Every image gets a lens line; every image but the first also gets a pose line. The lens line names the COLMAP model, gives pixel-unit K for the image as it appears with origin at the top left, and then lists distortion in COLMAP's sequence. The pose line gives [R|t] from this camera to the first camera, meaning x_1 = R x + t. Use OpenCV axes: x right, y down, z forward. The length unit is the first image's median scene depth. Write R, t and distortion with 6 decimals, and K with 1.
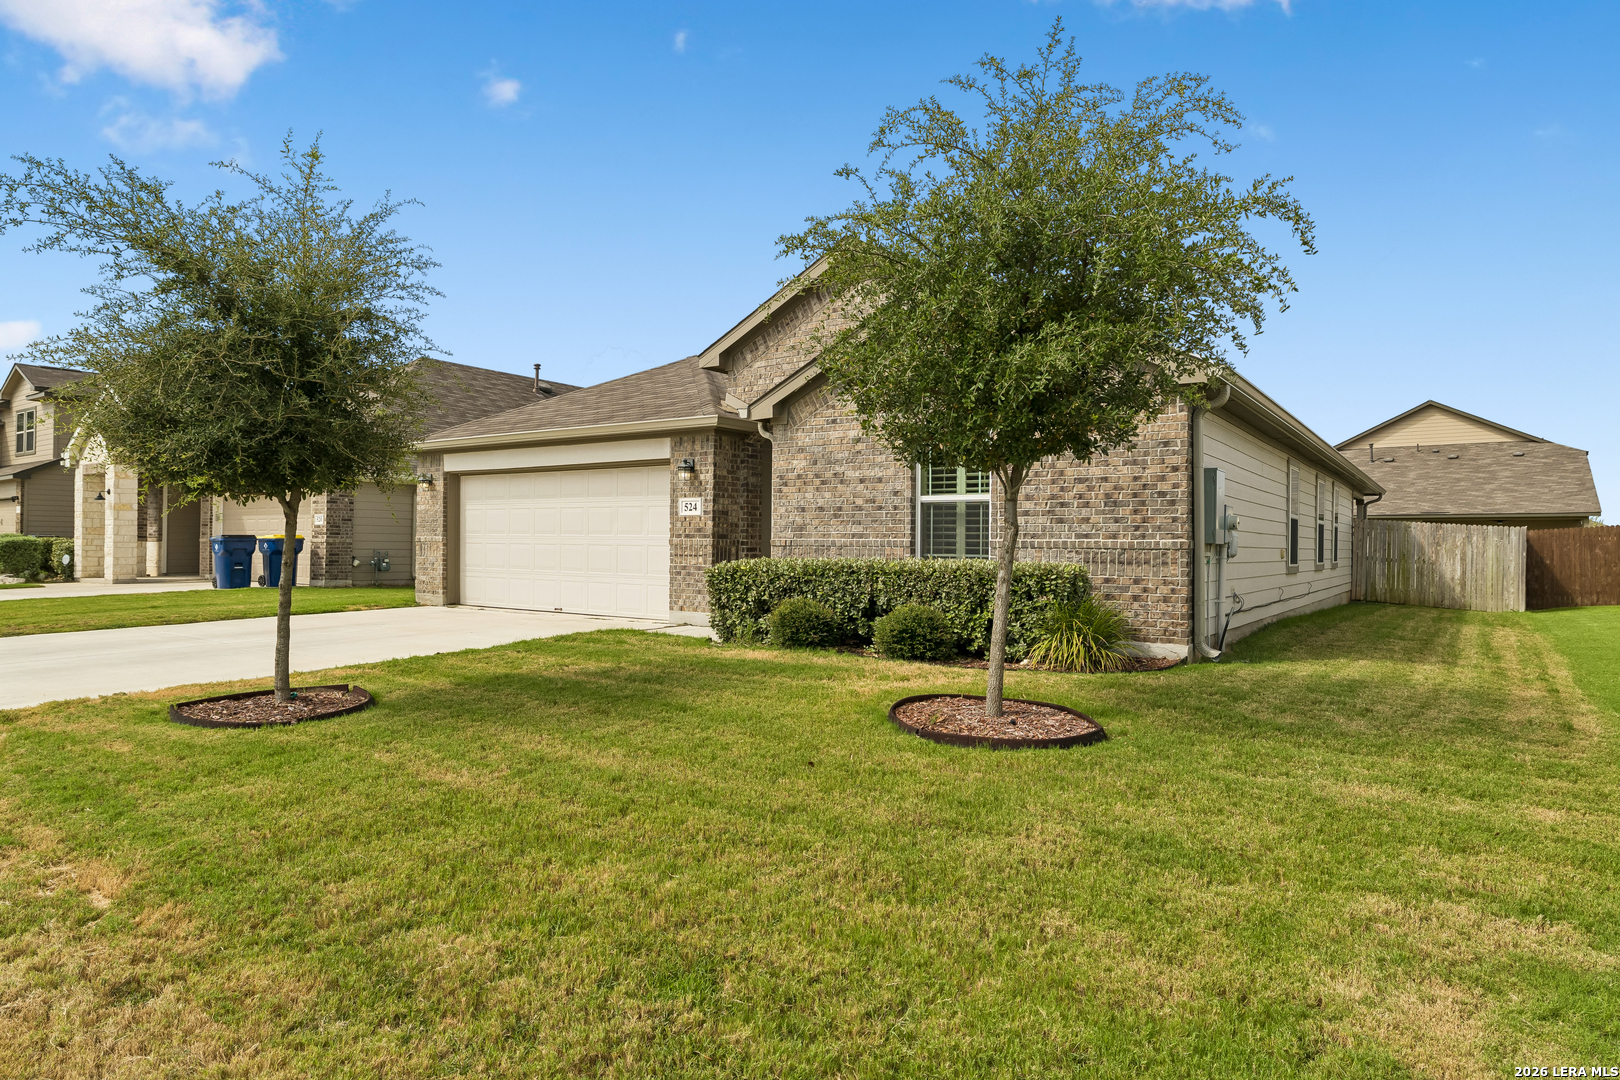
lens RADIAL K [[946.2, 0, 808.5], [0, 946.2, 541.8], [0, 0, 1]] dist [0.002060, 0.000054]
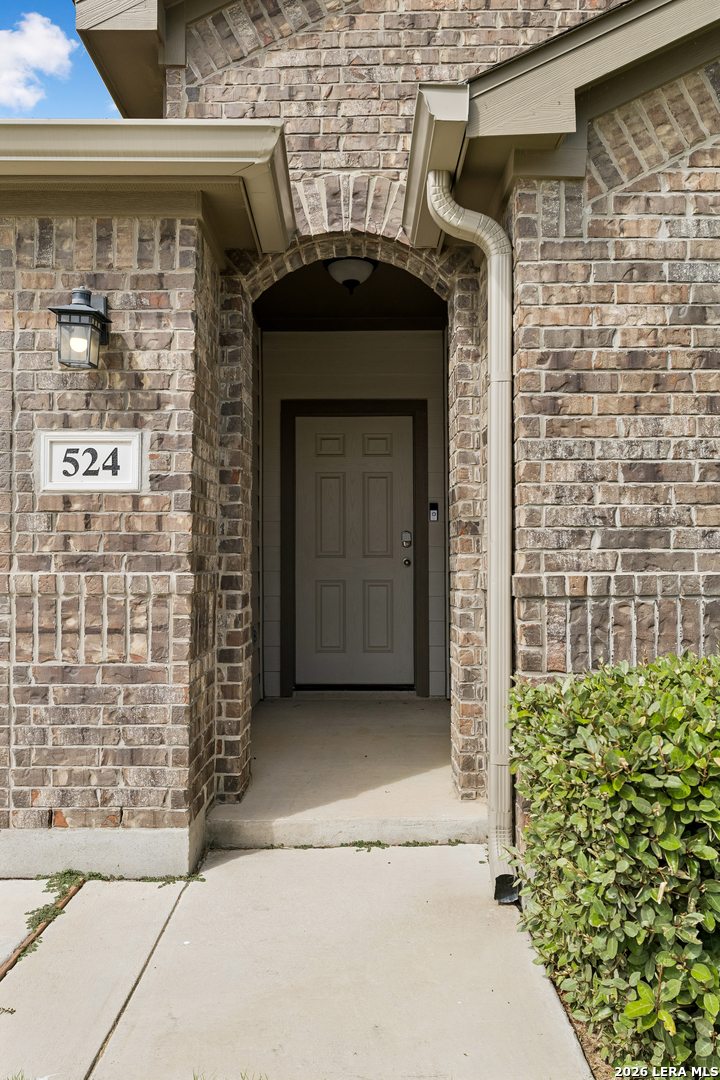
lens RADIAL K [[833.0, 0, 358.9], [0, 833.0, 546.4], [0, 0, 1]] dist [0.004634, -0.000840]
pose [[0.821769, 0.005313, 0.569797, -0.223685], [0.005486, 0.999836, -0.017236, -0.007054], [-0.569795, 0.017290, 0.821605, 0.825564]]
